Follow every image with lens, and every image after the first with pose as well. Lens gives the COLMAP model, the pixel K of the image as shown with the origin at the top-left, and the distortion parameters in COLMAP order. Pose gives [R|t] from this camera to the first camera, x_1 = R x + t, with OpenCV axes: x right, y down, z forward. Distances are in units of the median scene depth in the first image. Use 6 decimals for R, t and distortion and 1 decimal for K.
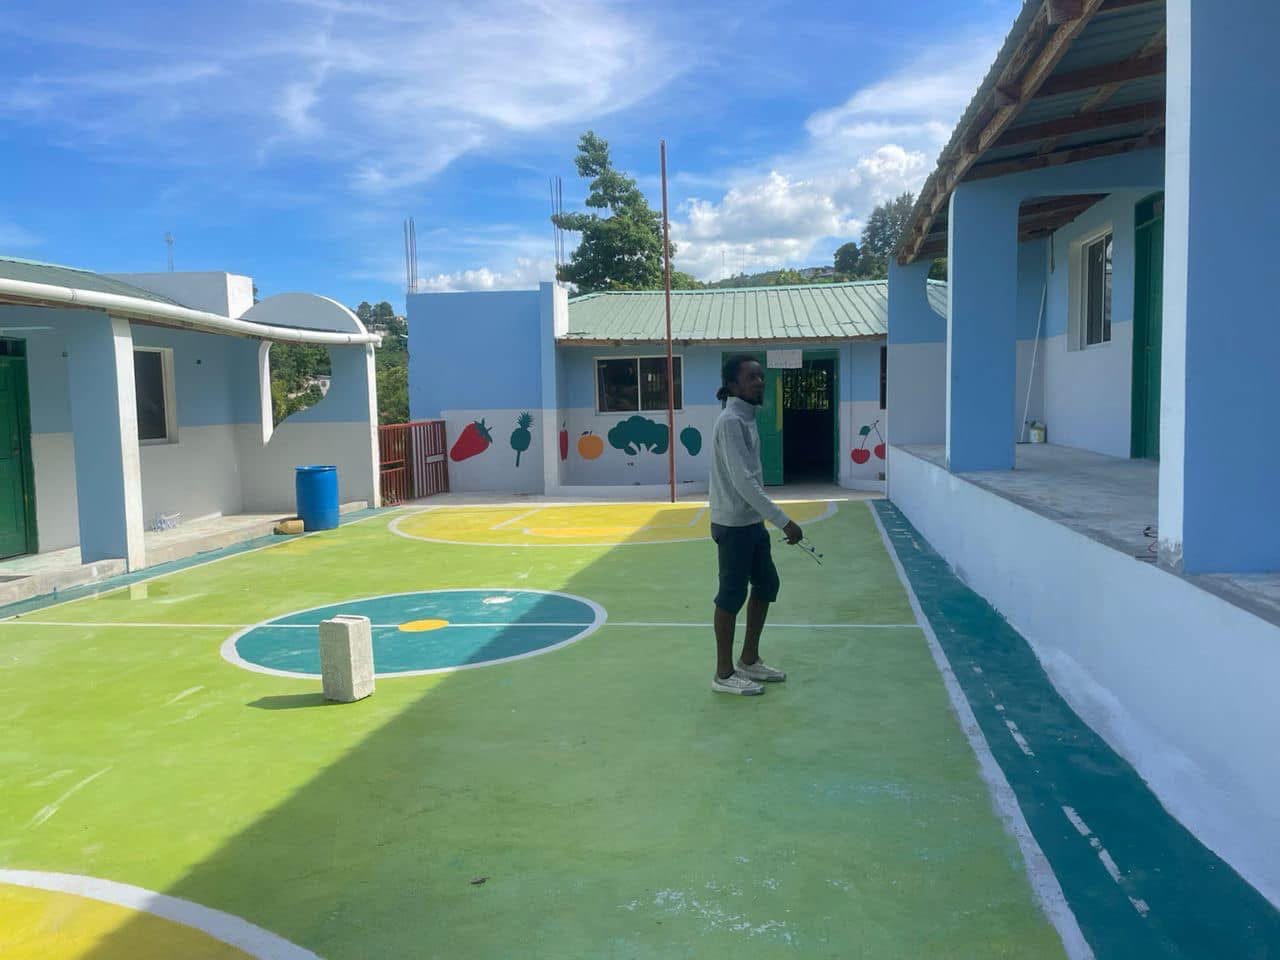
lens RADIAL K [[959.7, 0, 641.9], [0, 959.7, 483.6], [0, 0, 1]] dist [0.004237, 0.000650]
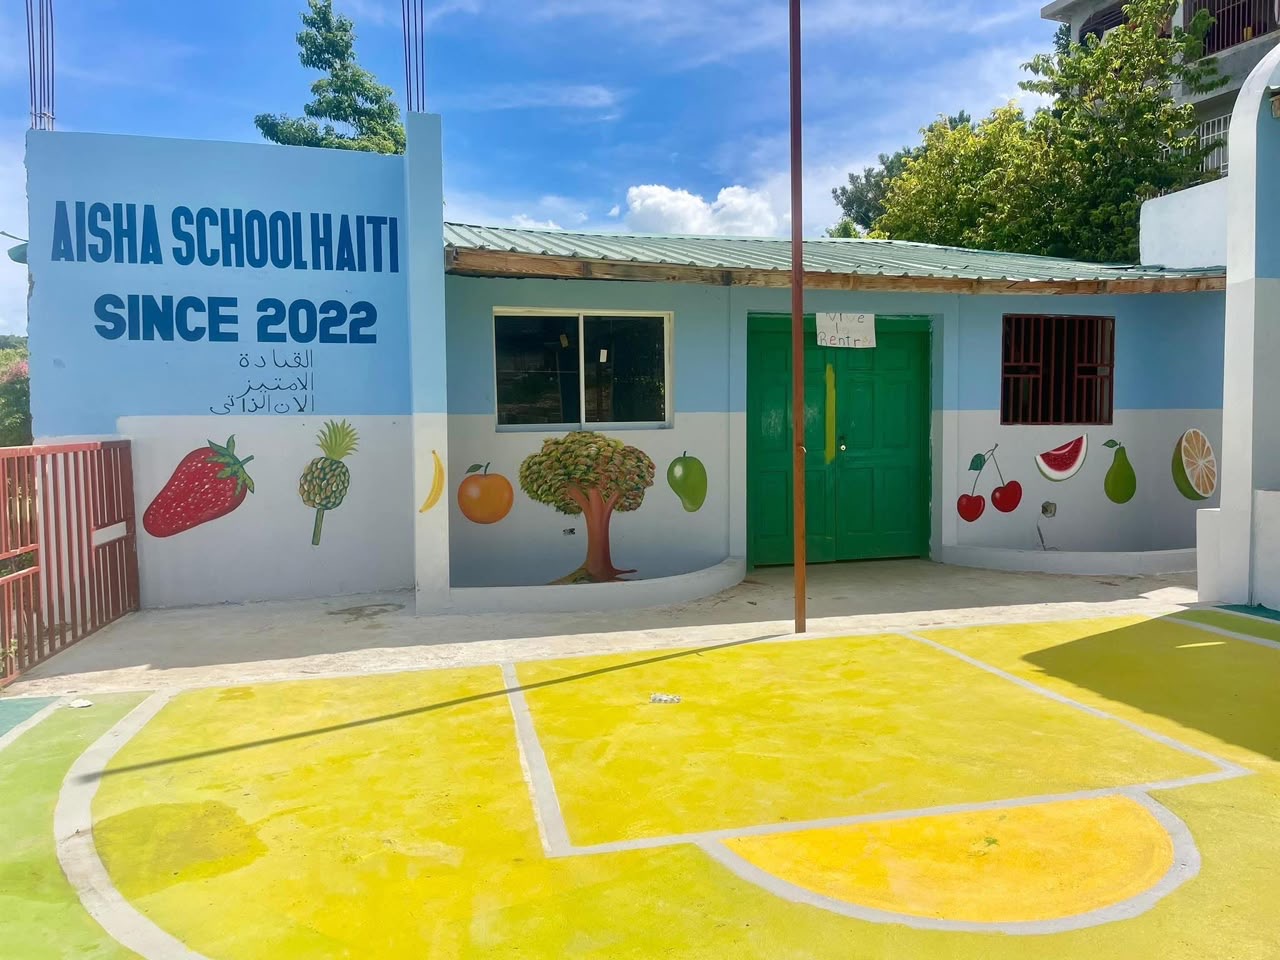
lens RADIAL K [[959.7, 0, 639.5], [0, 959.7, 478.0], [0, 0, 1]] dist [0.004237, 0.000650]
pose [[0.931686, -0.009838, 0.363132, -0.153324], [0.020727, 0.999444, -0.026102, -0.034598], [-0.362673, 0.031846, 0.931372, 0.534143]]
